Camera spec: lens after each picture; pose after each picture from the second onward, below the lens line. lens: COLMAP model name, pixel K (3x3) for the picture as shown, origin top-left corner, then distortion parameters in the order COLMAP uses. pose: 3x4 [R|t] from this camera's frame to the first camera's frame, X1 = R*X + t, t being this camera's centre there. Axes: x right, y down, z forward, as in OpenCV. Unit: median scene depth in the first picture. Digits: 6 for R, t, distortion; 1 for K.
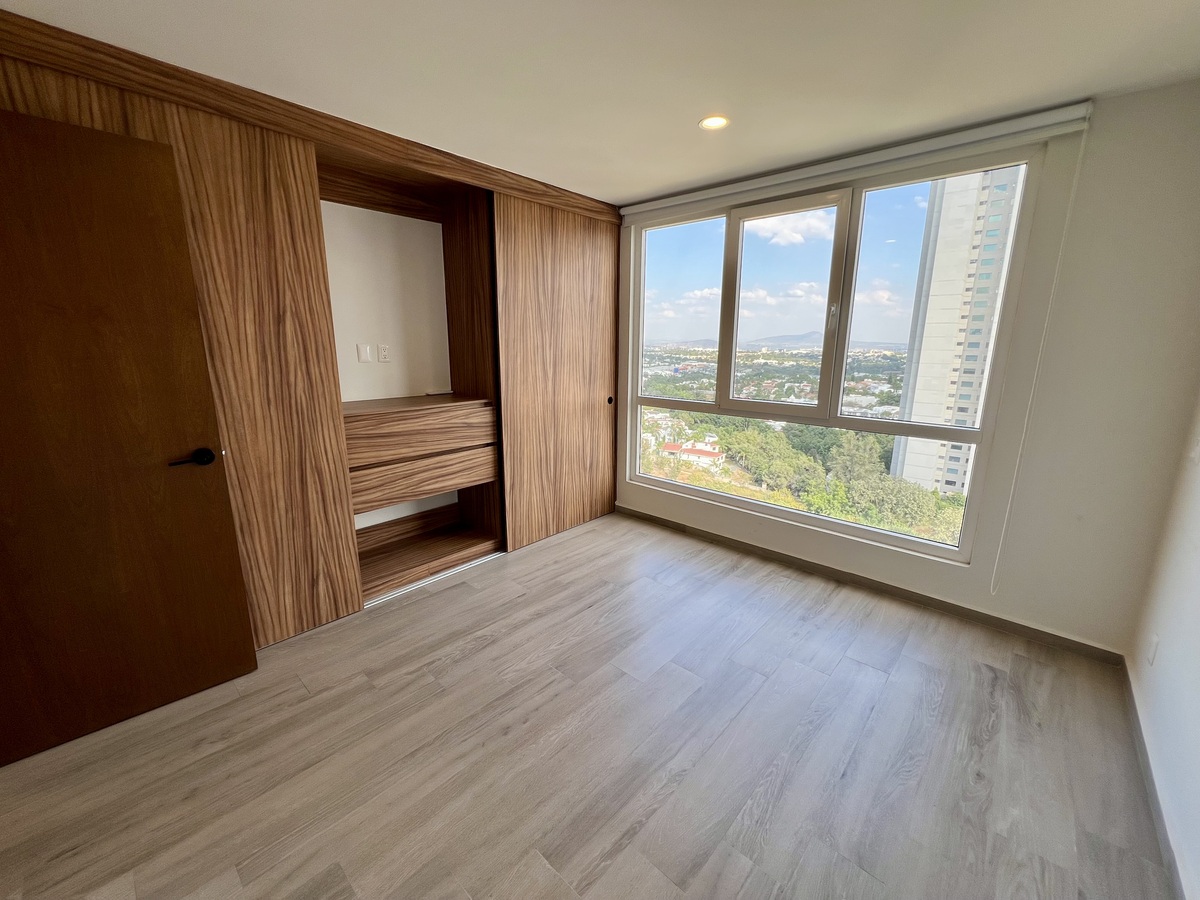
lens RADIAL K [[481.9, 0, 598.9], [0, 481.9, 445.4], [0, 0, 1]] dist [-0.001648, 0.000418]
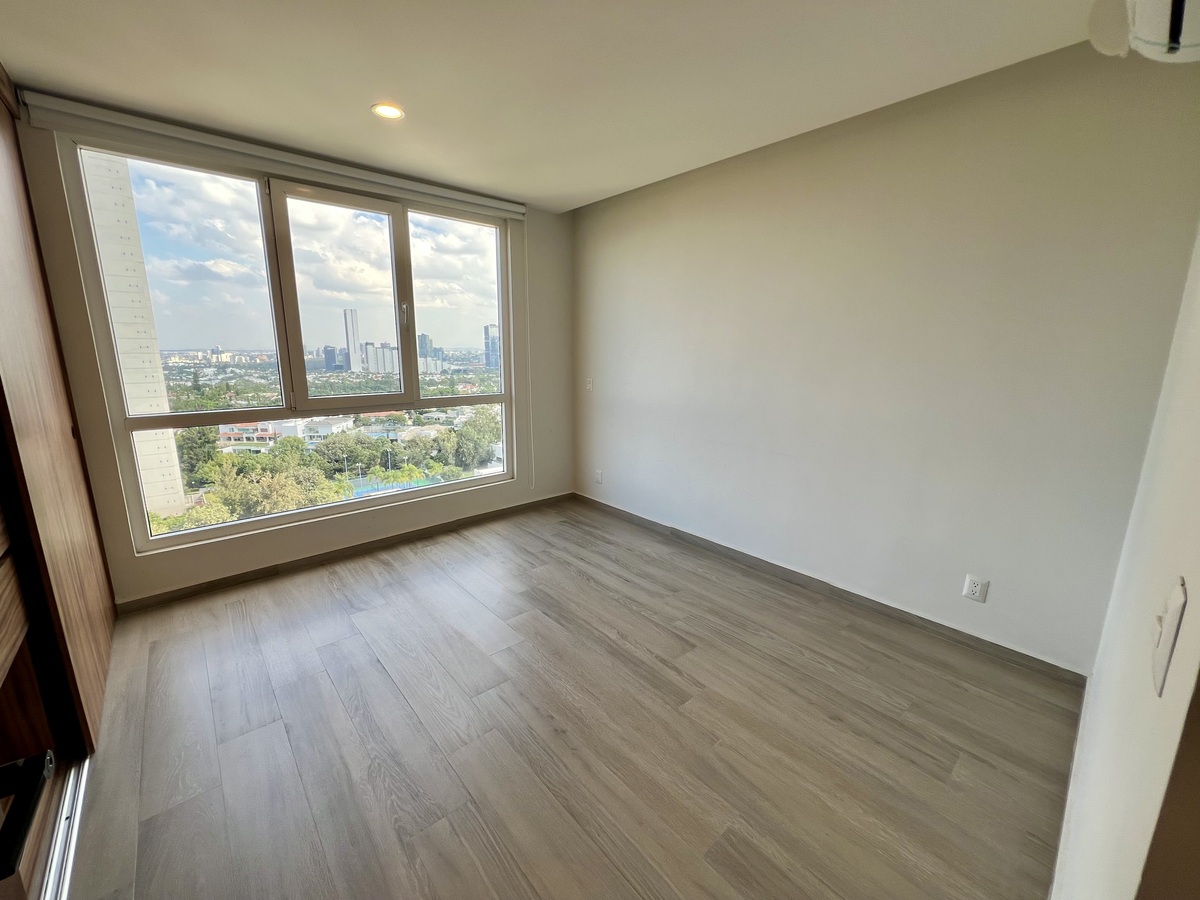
lens RADIAL K [[481.9, 0, 596.8], [0, 481.9, 444.6], [0, 0, 1]] dist [-0.001648, 0.000418]
pose [[0.109319, -0.201124, 0.973447, -0.678786], [0.206277, 0.962587, 0.175715, -0.076294], [-0.972368, 0.181590, 0.146717, 0.461856]]
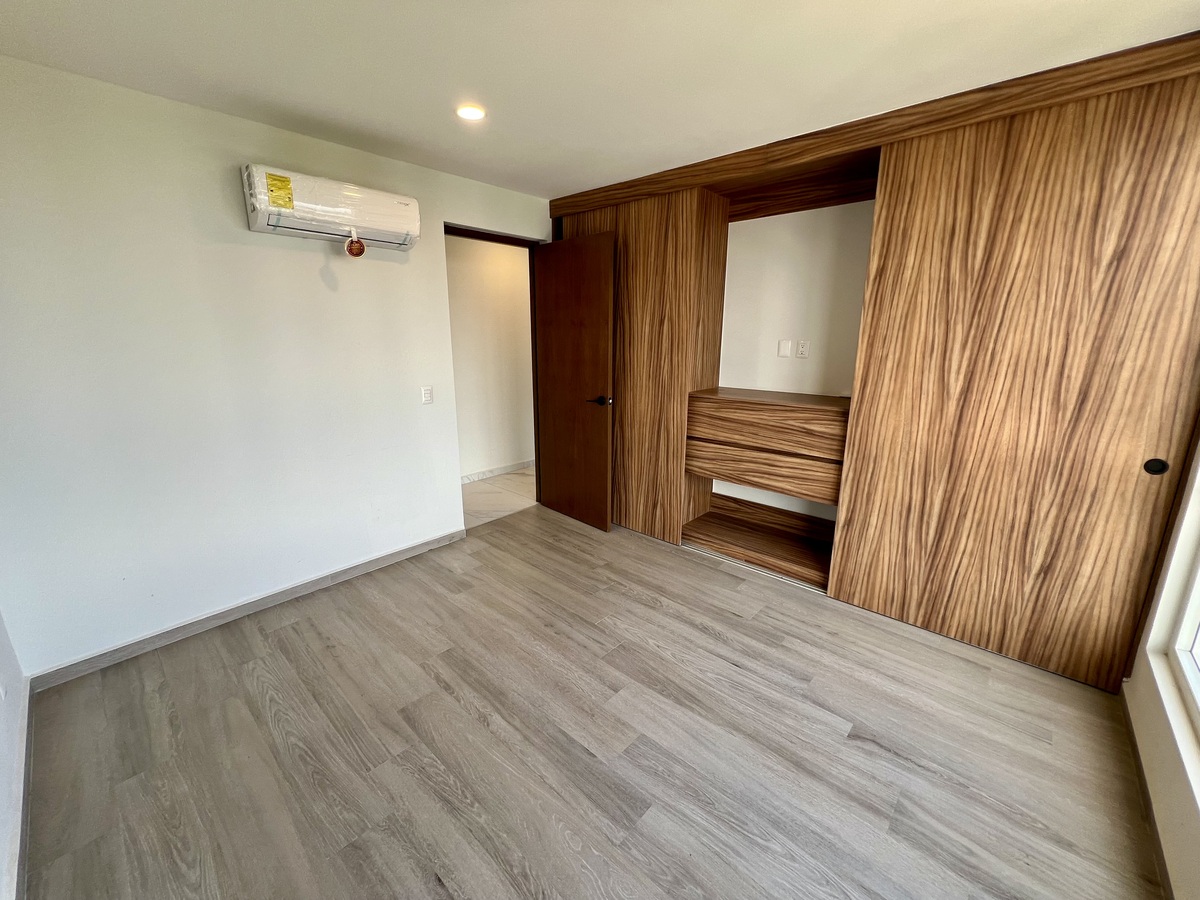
lens RADIAL K [[481.9, 0, 596.8], [0, 481.9, 445.8], [0, 0, 1]] dist [-0.001648, 0.000418]
pose [[0.001982, 0.222629, -0.974901, 0.687331], [-0.214013, 0.952410, 0.217058, -0.143040], [0.976829, 0.208211, 0.049533, 0.648463]]
